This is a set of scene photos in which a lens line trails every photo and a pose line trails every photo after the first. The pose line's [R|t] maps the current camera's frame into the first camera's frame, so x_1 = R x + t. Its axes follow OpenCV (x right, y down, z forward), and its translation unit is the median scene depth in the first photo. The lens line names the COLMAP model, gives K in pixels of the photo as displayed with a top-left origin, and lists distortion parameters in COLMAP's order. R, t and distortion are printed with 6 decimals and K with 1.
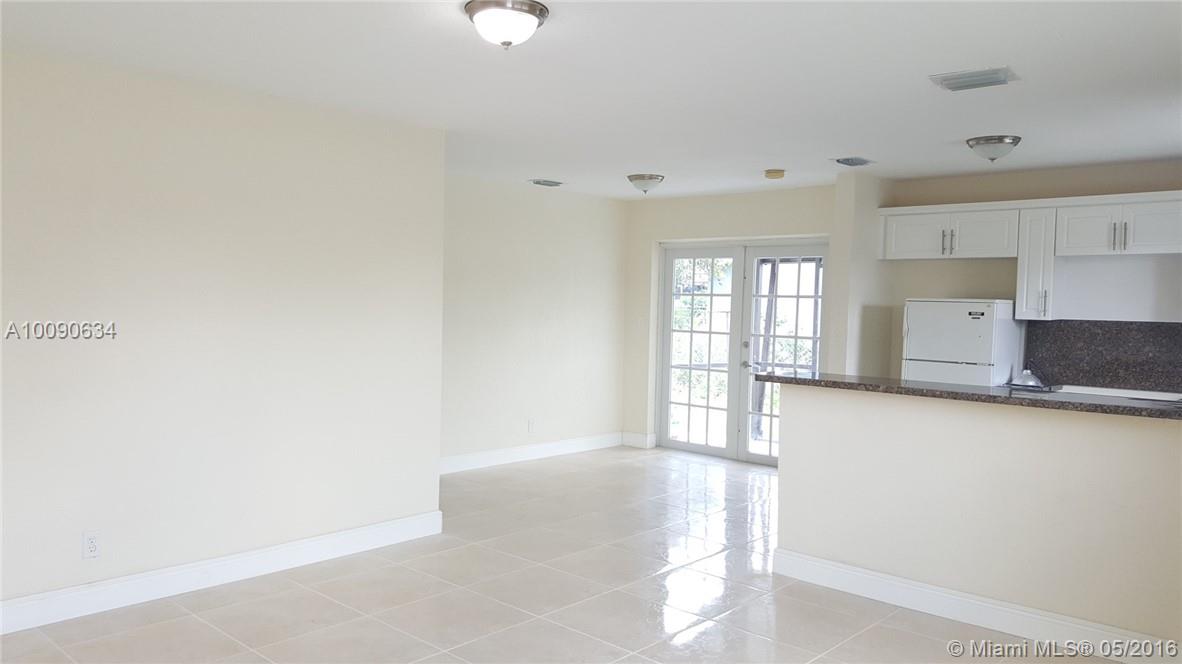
lens RADIAL K [[899.5, 0, 539.5], [0, 899.5, 342.0], [0, 0, 1]] dist [0.085548, -0.171863]
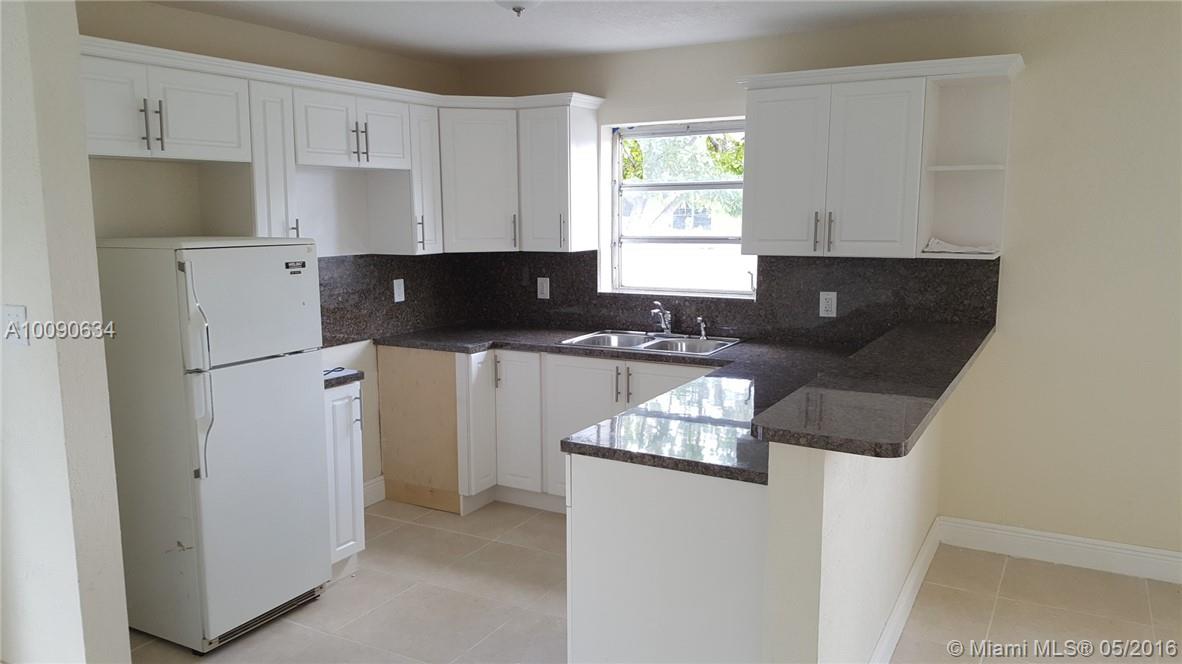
lens RADIAL K [[912.5, 0, 591.0], [0, 912.5, 332.0], [0, 0, 1]] dist [0.087337, -0.003829]
pose [[-0.243976, -0.154855, 0.957338, -0.120693], [0.040131, 0.984711, 0.169510, -0.076395], [-0.968950, 0.079776, -0.234032, 0.911299]]
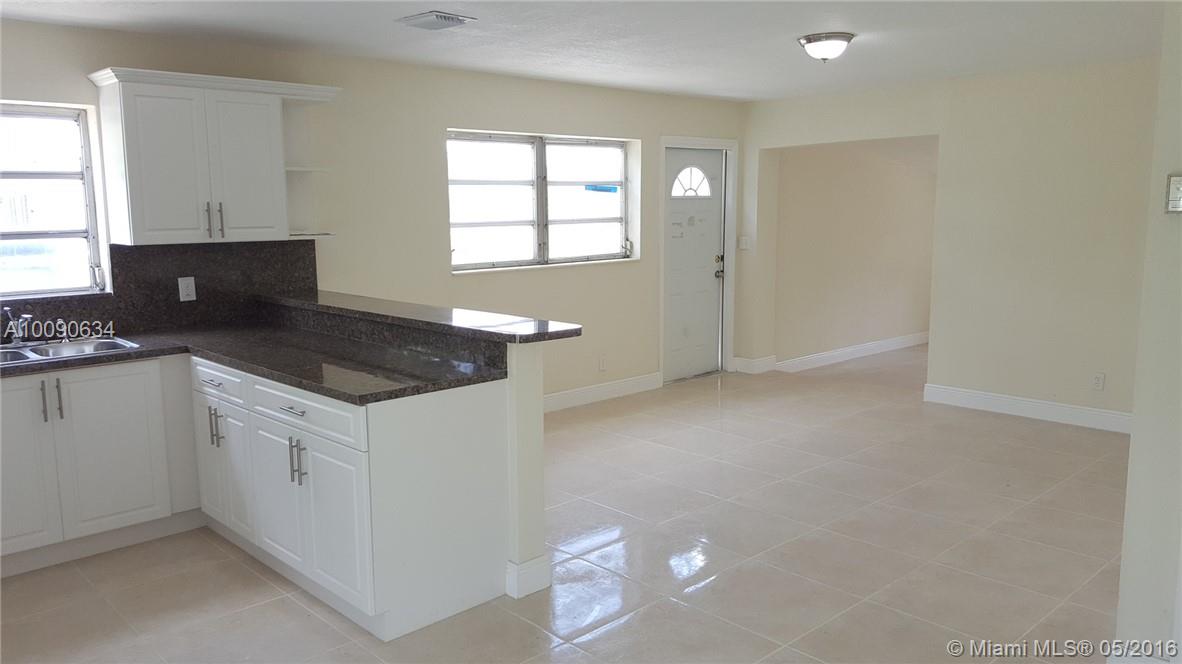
lens RADIAL K [[912.5, 0, 591.0], [0, 912.5, 332.0], [0, 0, 1]] dist [0.087337, -0.003829]
pose [[-0.998738, -0.022974, 0.044657, 0.136905], [-0.013937, 0.981095, 0.193026, -0.087721], [-0.048247, 0.192160, -0.980177, 1.296696]]
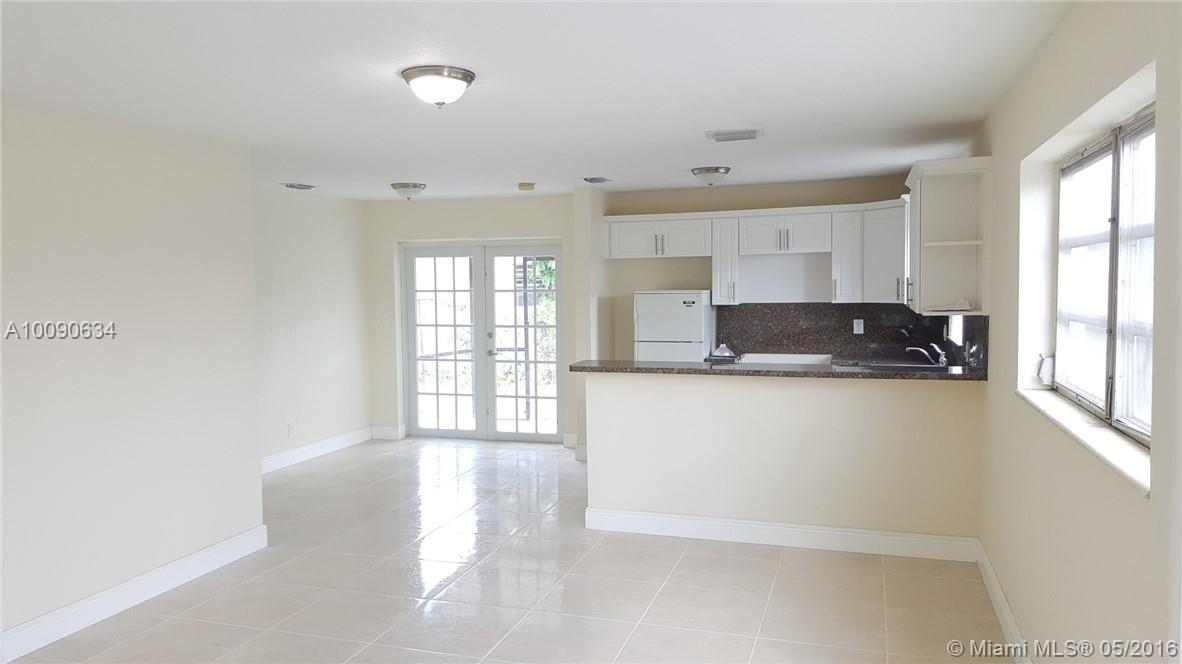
lens RADIAL K [[912.5, 0, 591.0], [0, 912.5, 332.0], [0, 0, 1]] dist [0.087337, -0.003829]
pose [[0.890701, -0.059562, 0.450670, -0.204253], [0.053776, 0.998224, 0.025647, -0.028529], [-0.451397, 0.001391, 0.892322, -0.067102]]
